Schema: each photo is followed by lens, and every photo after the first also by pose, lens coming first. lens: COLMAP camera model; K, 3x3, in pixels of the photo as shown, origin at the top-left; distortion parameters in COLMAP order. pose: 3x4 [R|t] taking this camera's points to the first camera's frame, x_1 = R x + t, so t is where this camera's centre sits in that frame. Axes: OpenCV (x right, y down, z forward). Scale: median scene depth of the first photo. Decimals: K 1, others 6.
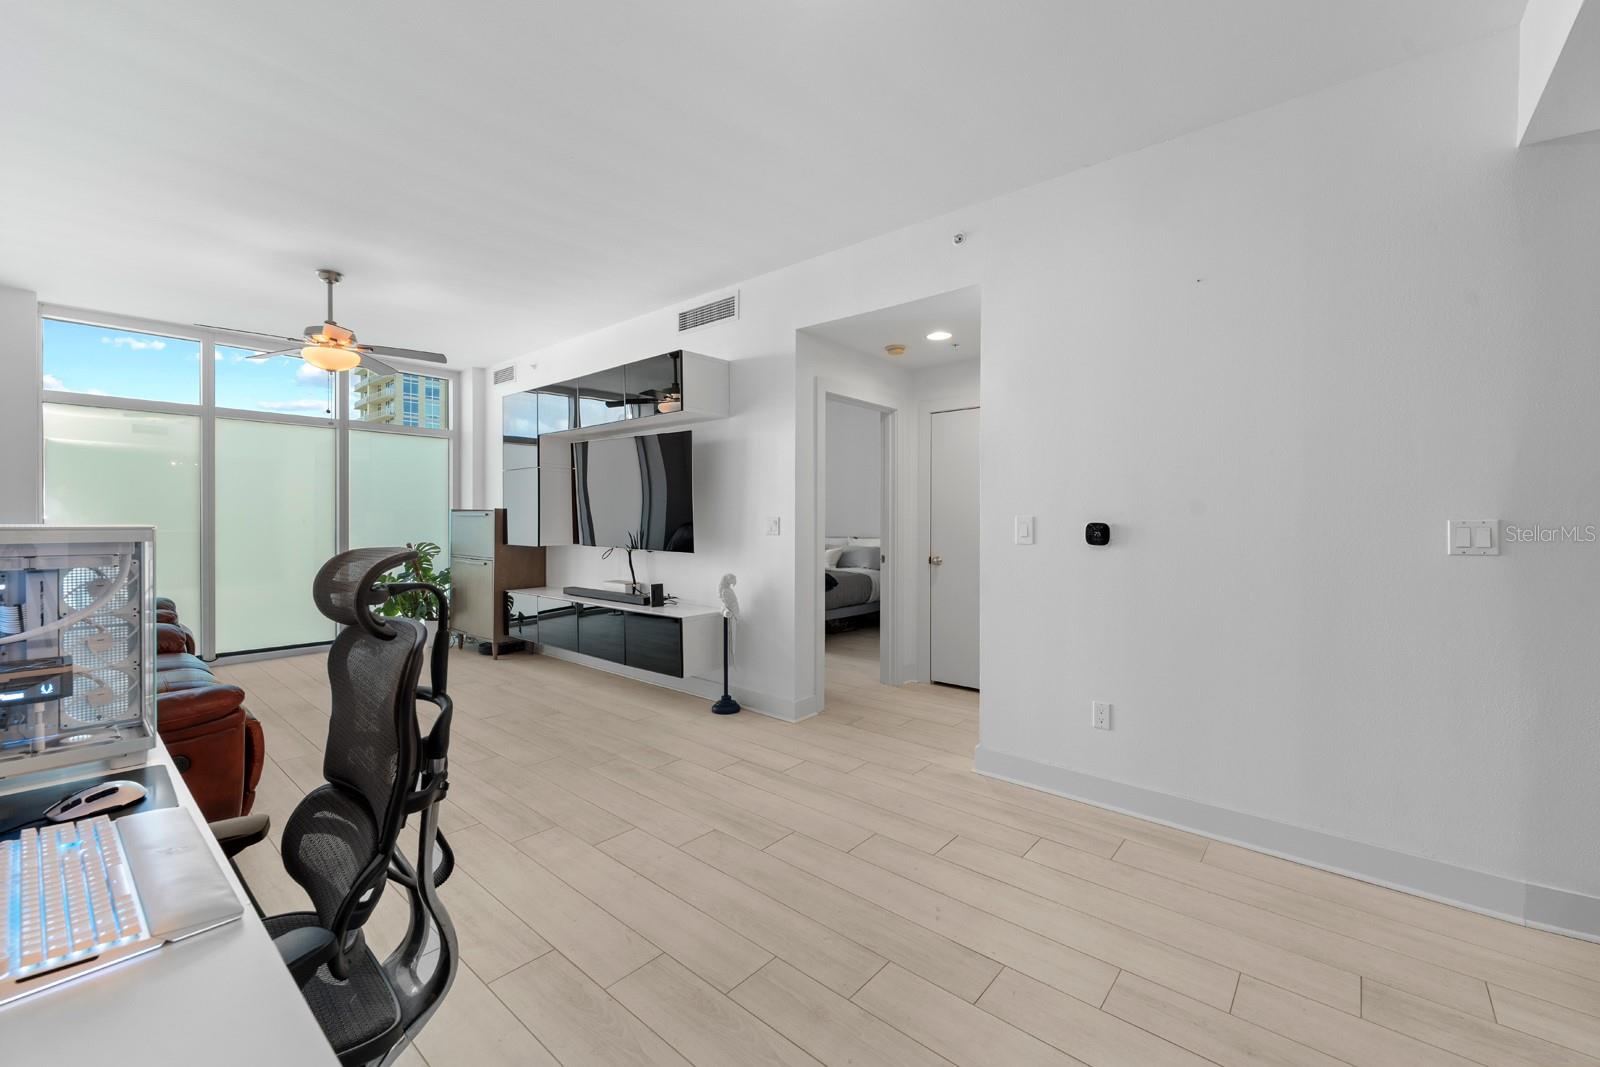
lens RADIAL K [[645.6, 0, 801.8], [0, 645.6, 523.7], [0, 0, 1]] dist [-0.002670, 0.000236]
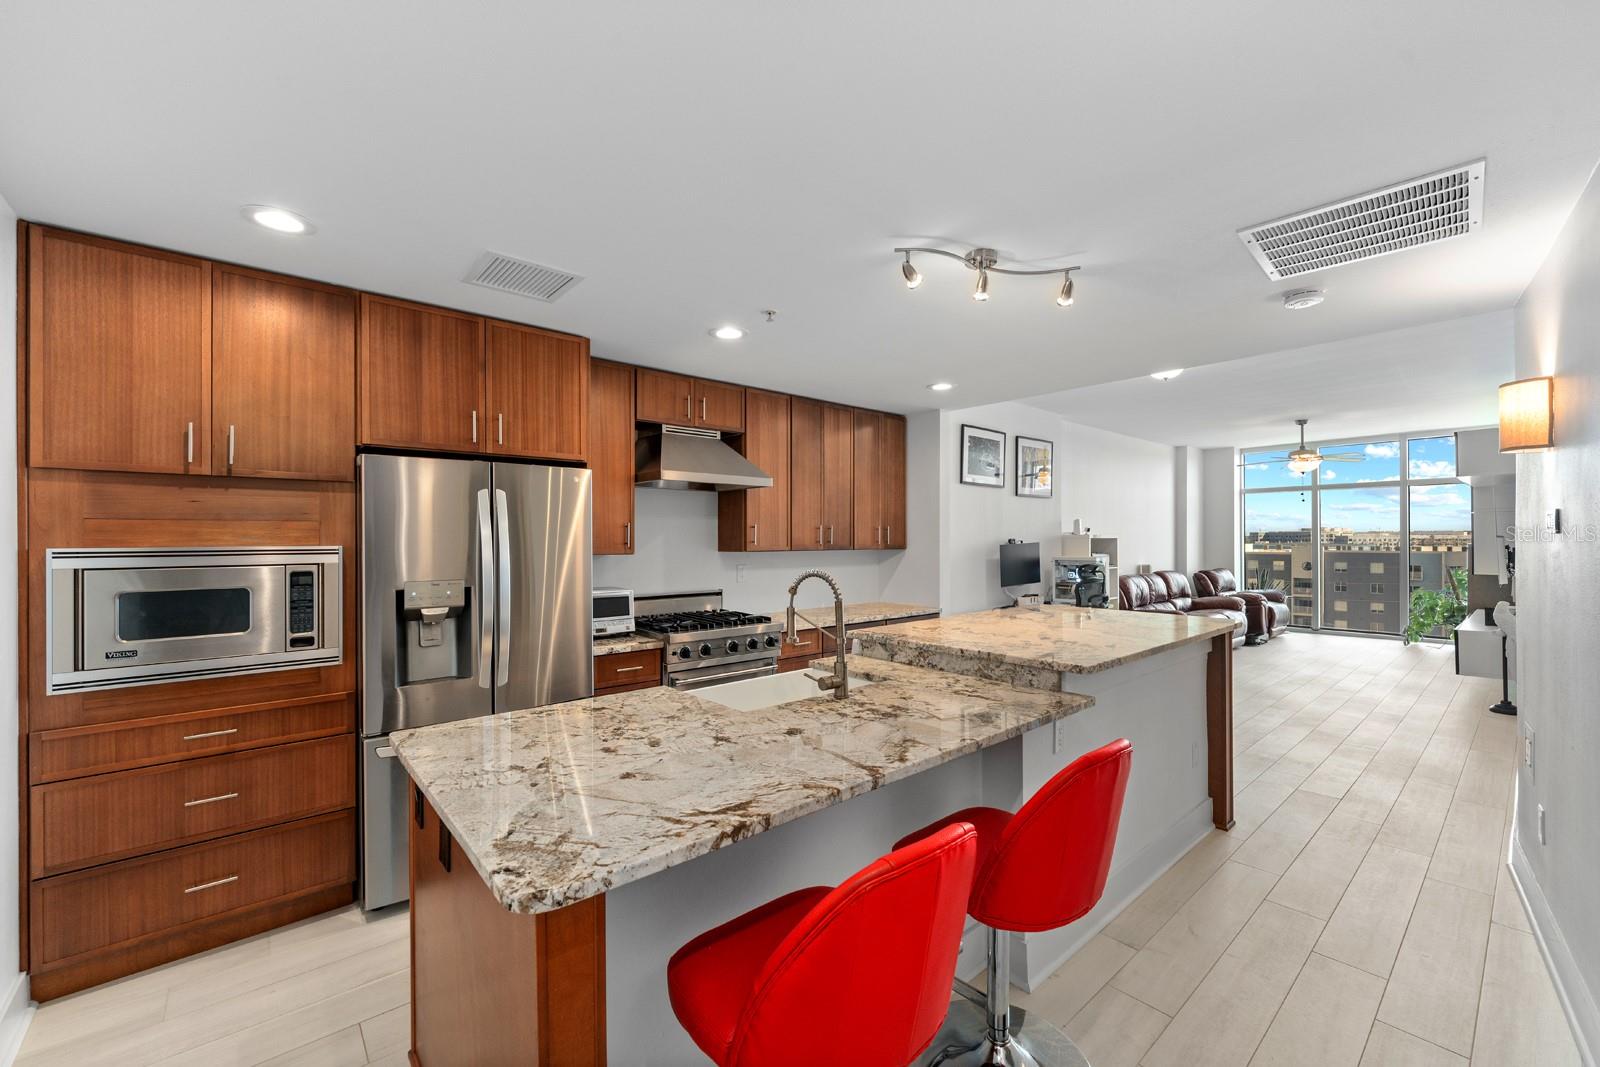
lens RADIAL K [[645.6, 0, 794.7], [0, 645.6, 537.9], [0, 0, 1]] dist [-0.002670, 0.000236]
pose [[-0.159609, 0.000393, -0.987180, 1.198732], [-0.003741, 0.999993, 0.001003, -0.038432], [0.987173, 0.003853, -0.159607, -0.130760]]
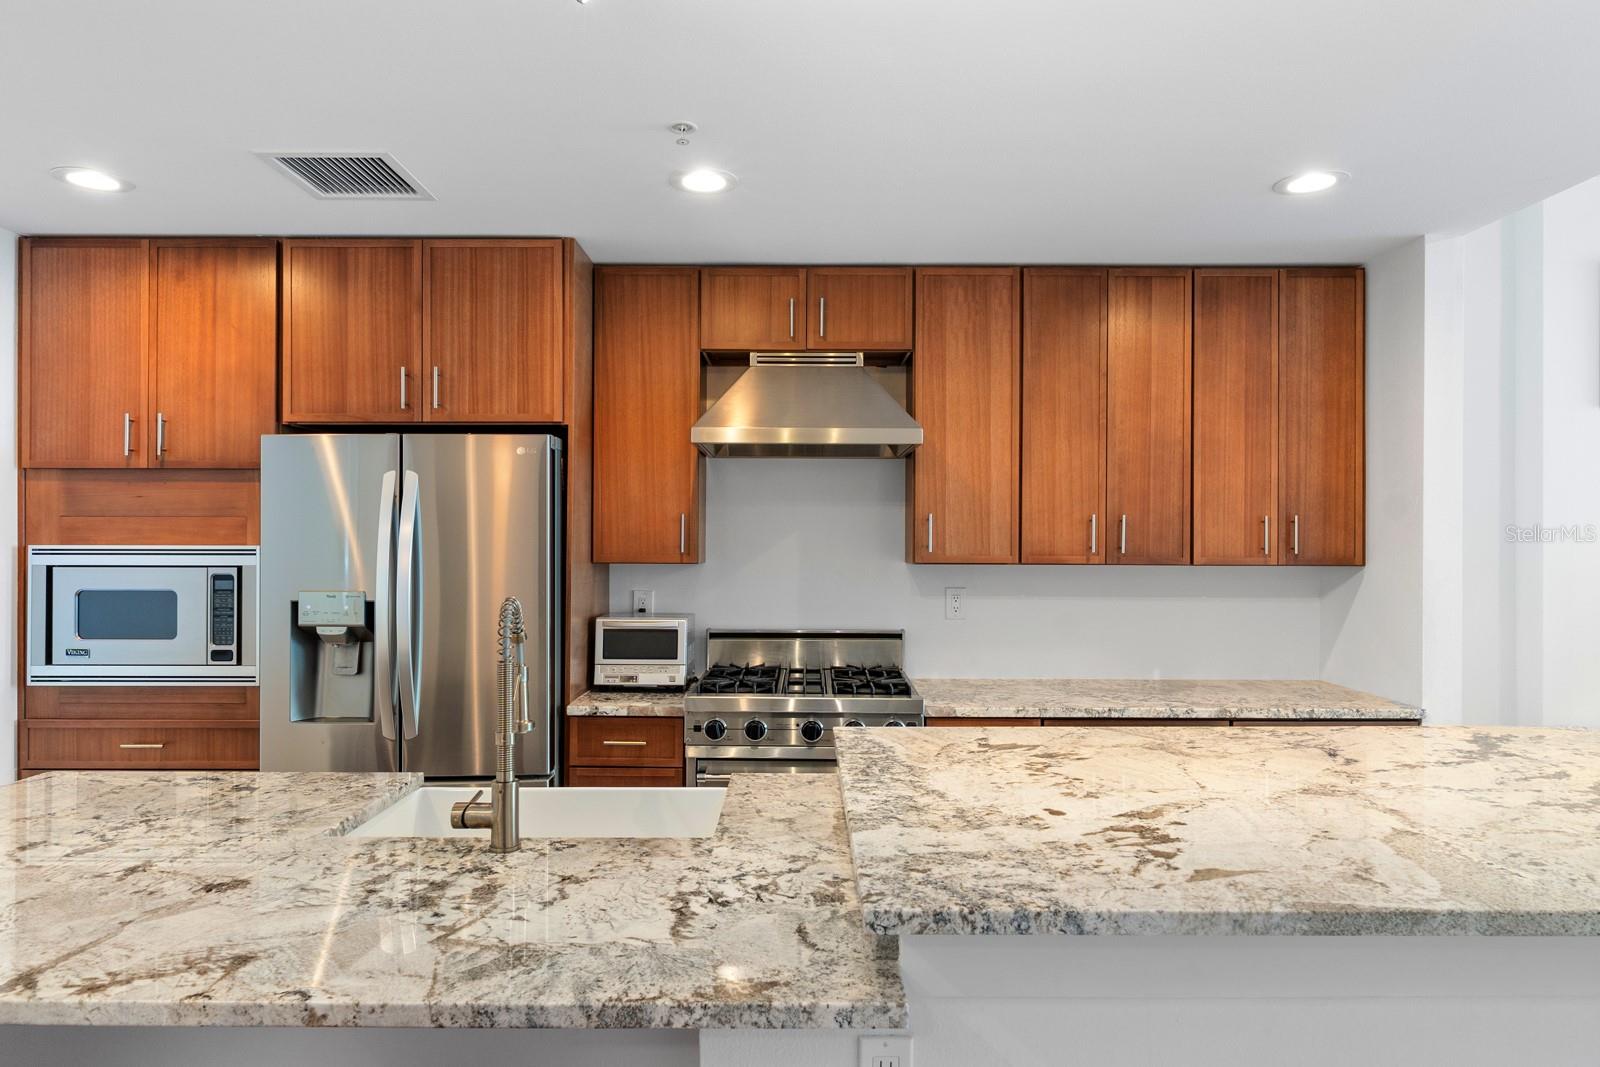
lens RADIAL K [[979.1, 0, 792.8], [0, 979.1, 539.2], [0, 0, 1]] dist [-0.002774, -0.002147]
pose [[-0.766291, -0.002294, -0.642490, 0.877538], [-0.006683, 0.999968, 0.004401, -0.039824], [0.642459, 0.007666, -0.766282, 0.179630]]
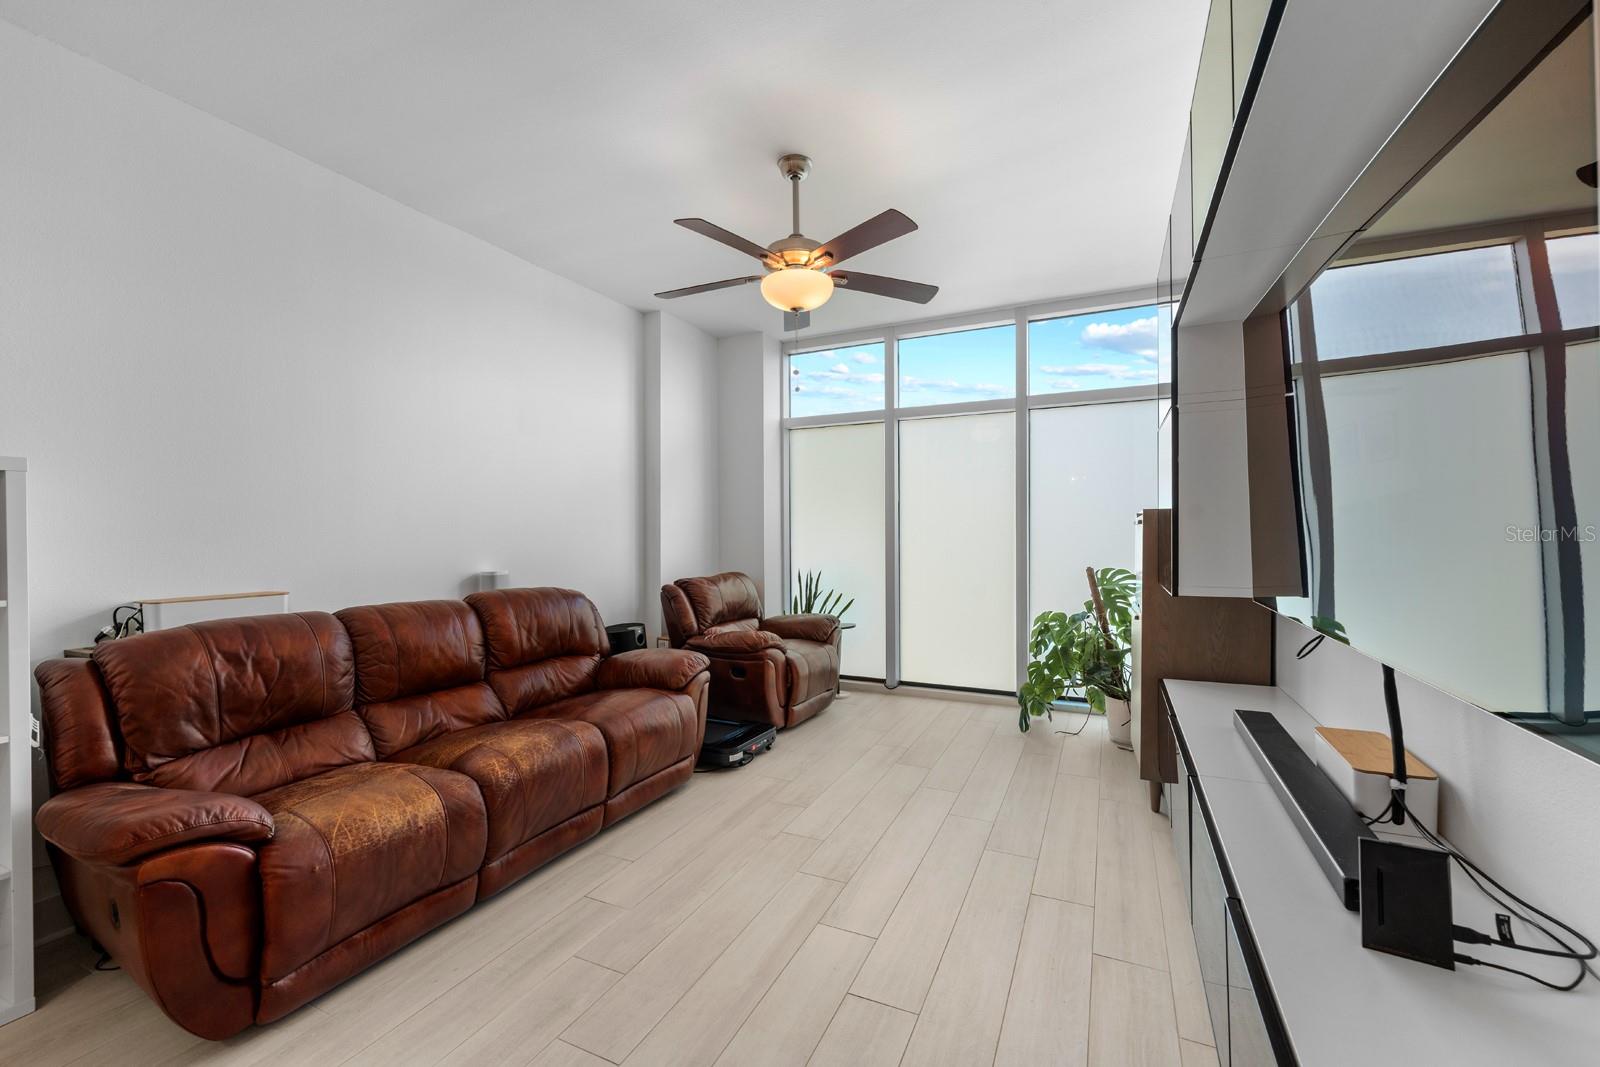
lens RADIAL K [[645.6, 0, 798.6], [0, 645.6, 536.5], [0, 0, 1]] dist [-0.002670, 0.000236]
pose [[0.256491, 0.003824, -0.966539, -0.078362], [-0.001736, 0.999992, 0.003496, -0.005027], [0.966545, 0.000781, 0.256496, 0.751301]]
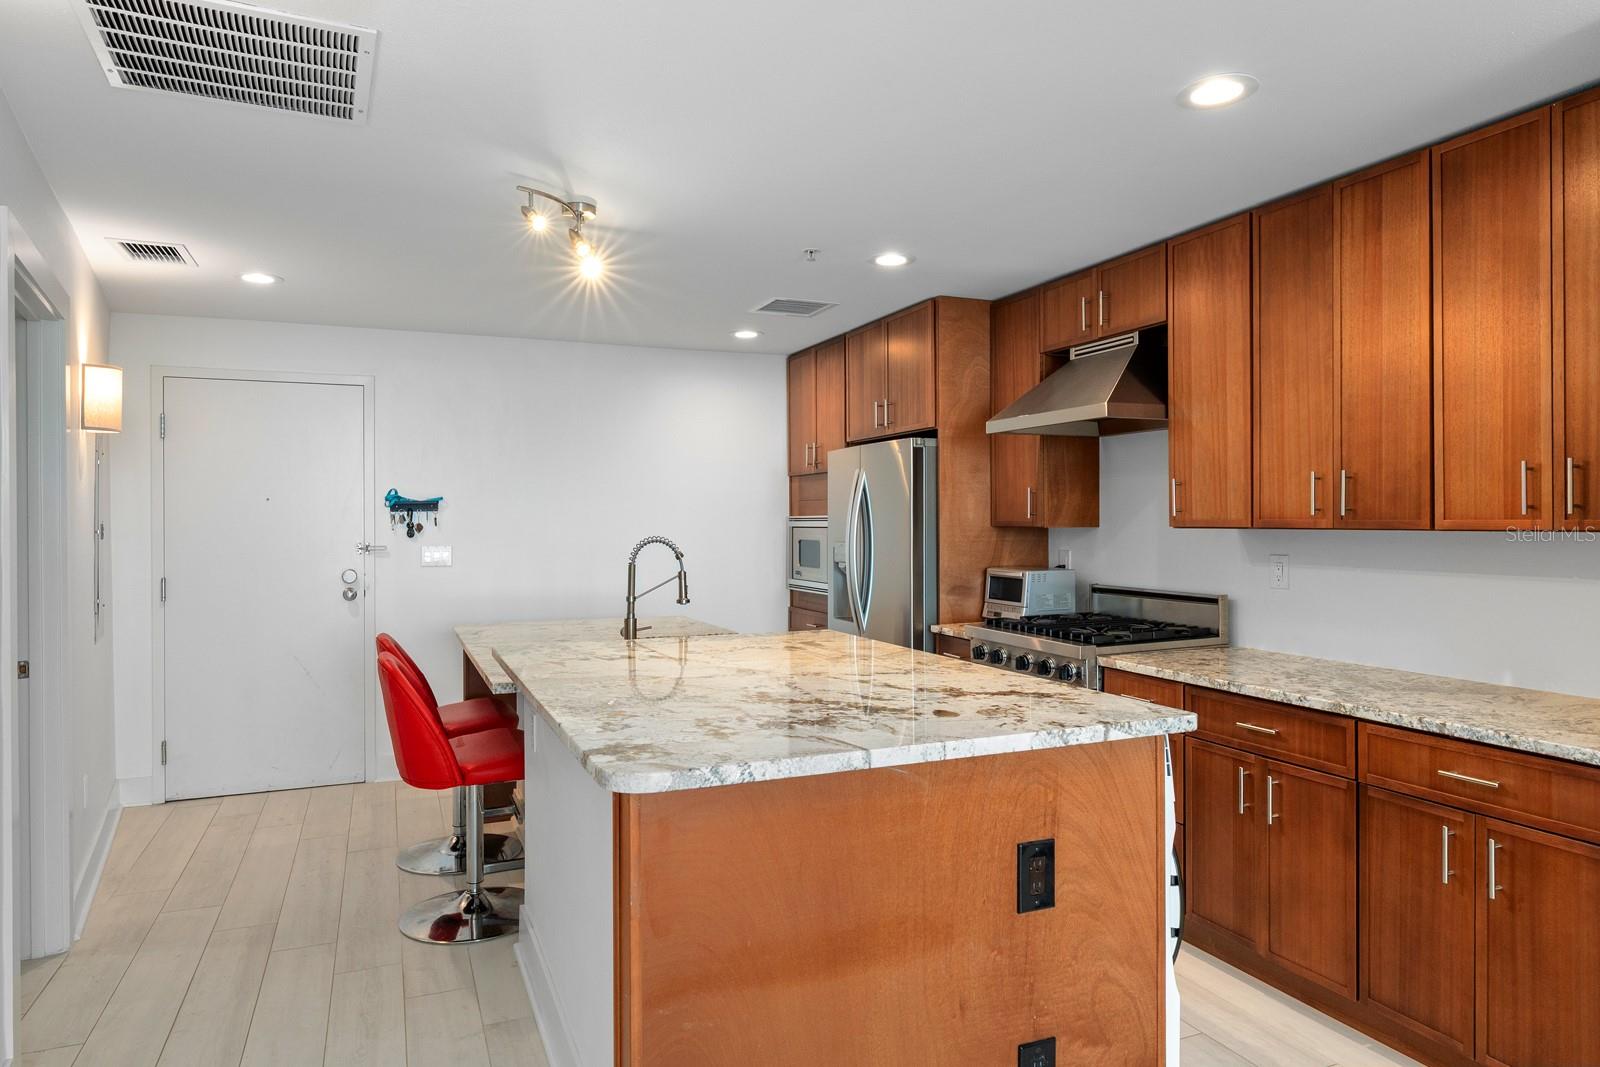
lens RADIAL K [[979.1, 0, 801.1], [0, 979.1, 518.5], [0, 0, 1]] dist [-0.002774, -0.002147]
pose [[-0.893944, 0.006448, 0.448131, 0.228127], [0.009456, 0.999945, 0.004477, -0.031471], [-0.448078, 0.008240, -0.893956, 0.493369]]
